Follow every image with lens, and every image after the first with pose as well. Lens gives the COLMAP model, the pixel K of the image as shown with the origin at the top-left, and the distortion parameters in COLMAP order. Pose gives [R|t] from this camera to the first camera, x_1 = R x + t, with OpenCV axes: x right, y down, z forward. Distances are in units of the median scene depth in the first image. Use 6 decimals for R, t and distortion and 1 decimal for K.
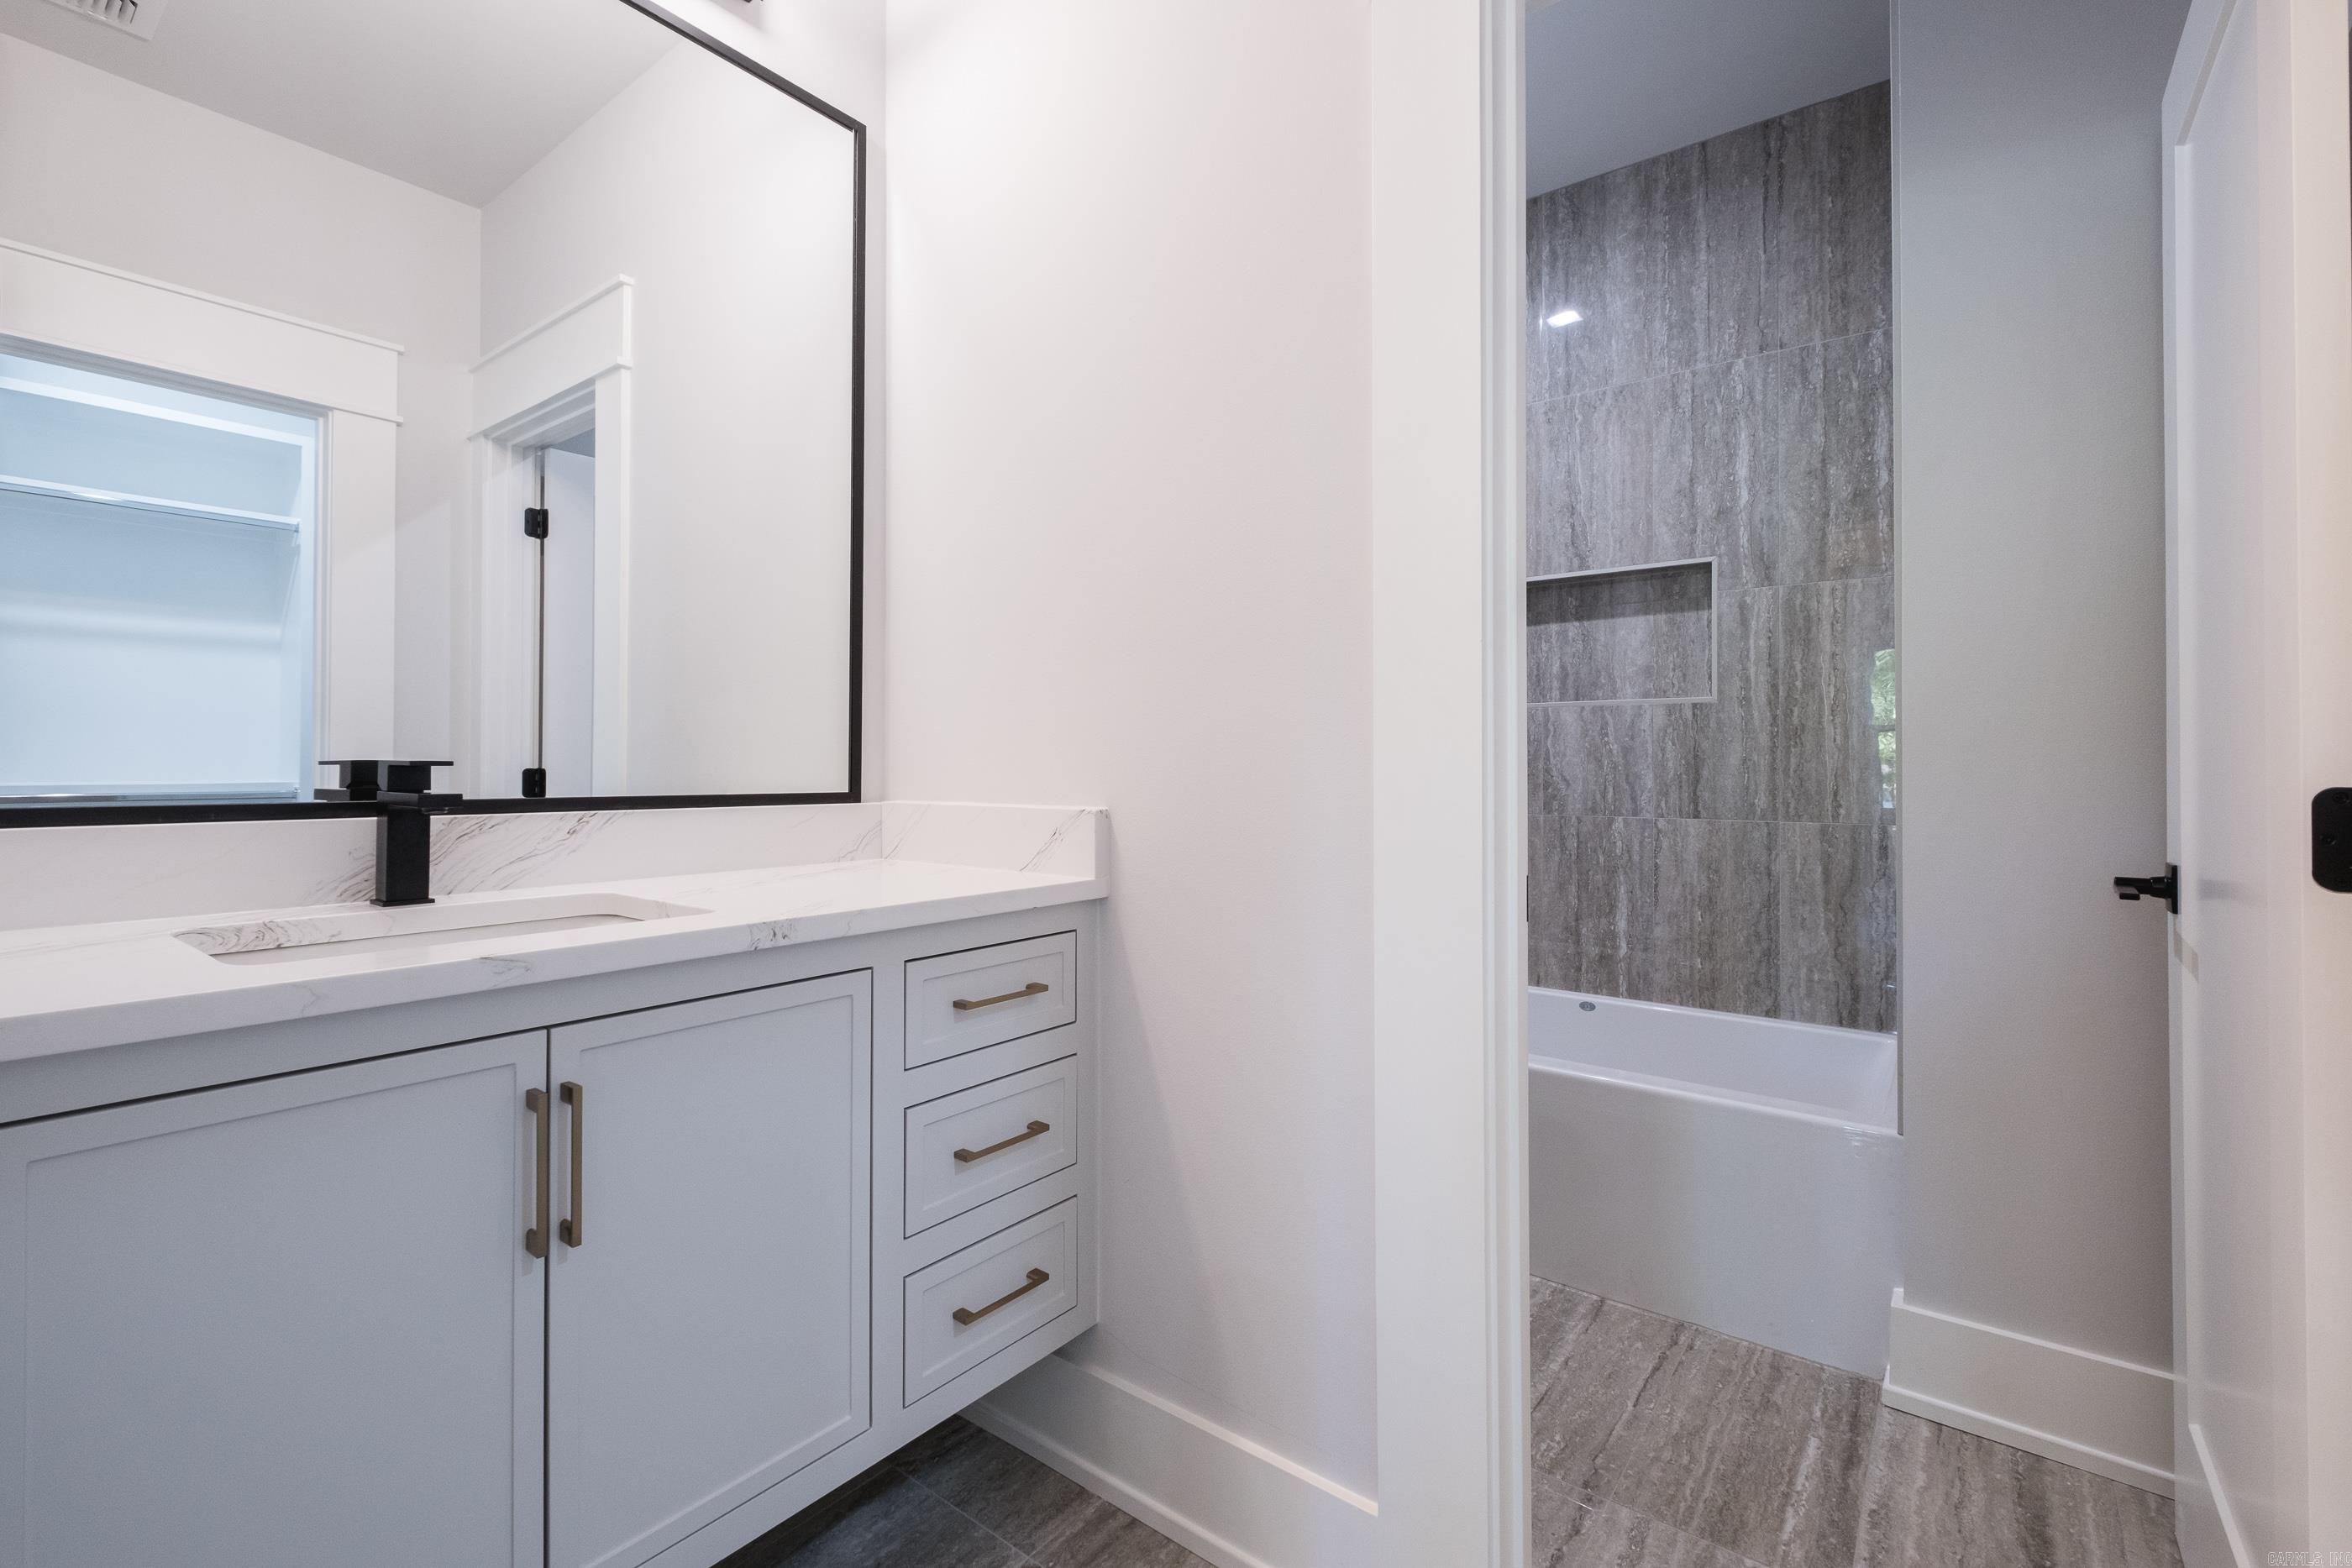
lens RADIAL K [[1012.0, 0, 1182.6], [0, 1012.0, 764.9], [0, 0, 1]] dist [0.011935, -0.007155]
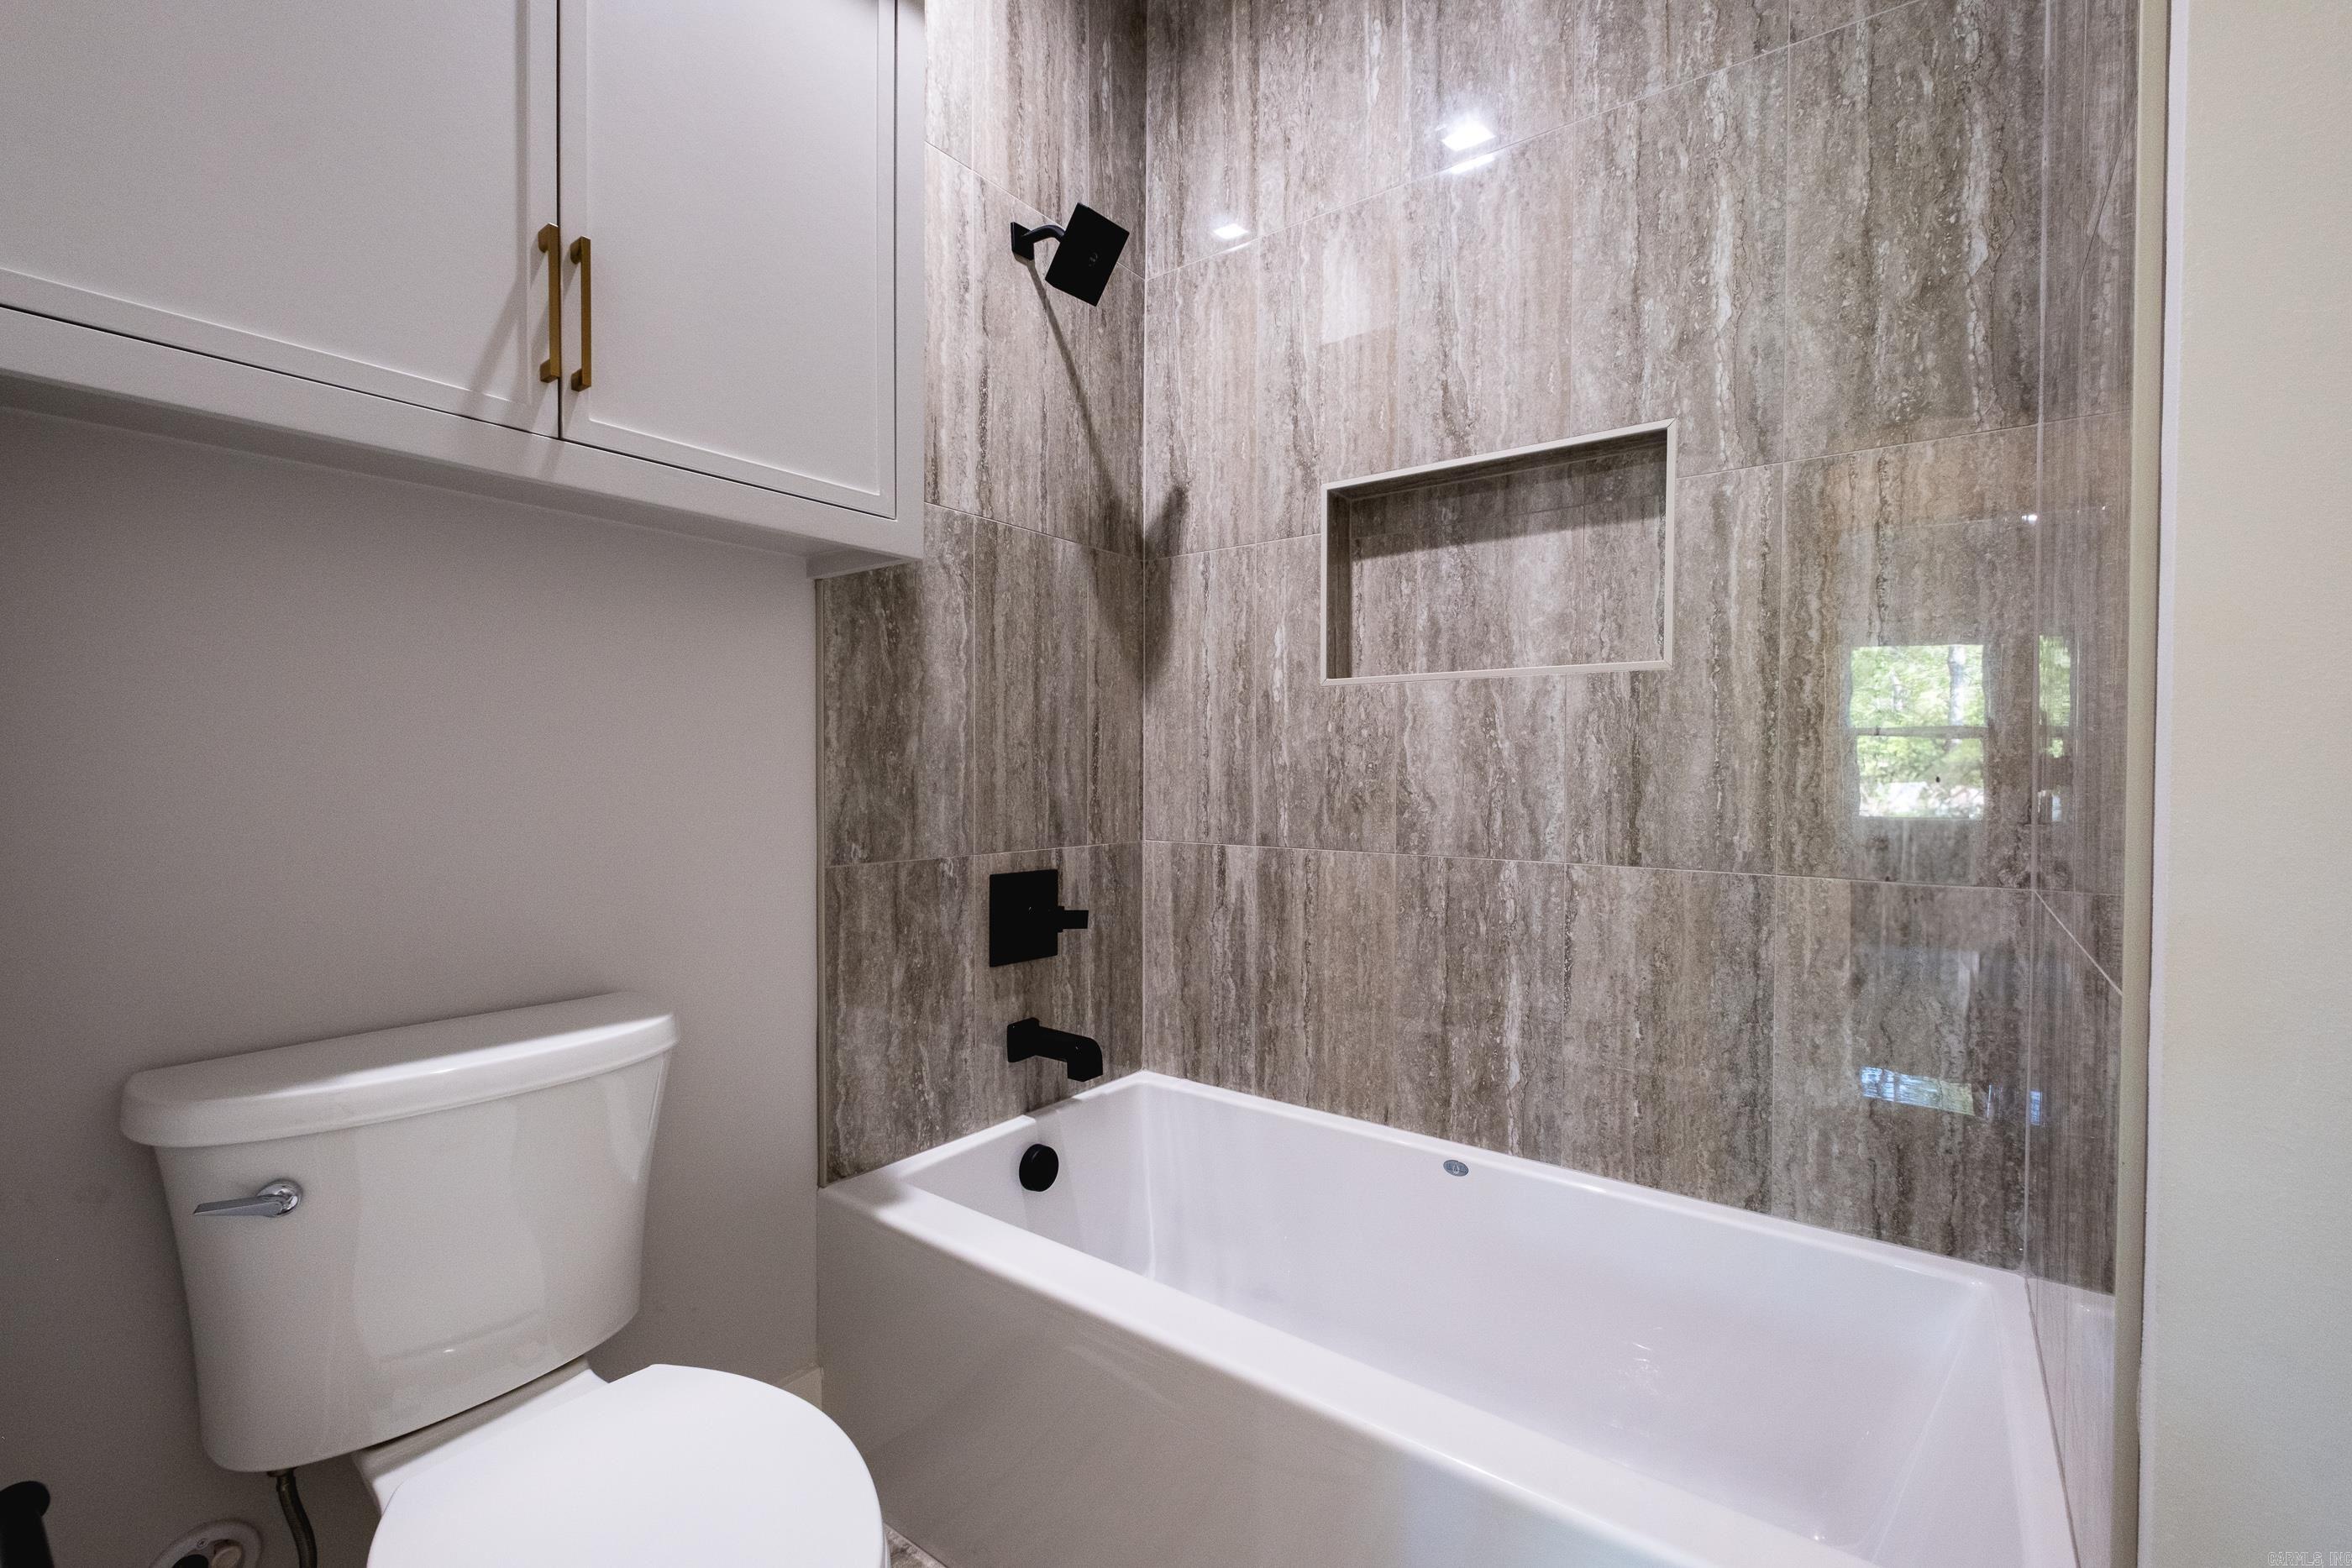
lens RADIAL K [[1012.0, 0, 1167.2], [0, 1012.0, 793.4], [0, 0, 1]] dist [0.011935, -0.007155]
pose [[0.999845, 0.003053, 0.017345, 0.220485], [-0.003474, 0.999700, 0.024254, -0.003161], [-0.017266, -0.024311, 0.999555, 0.408794]]
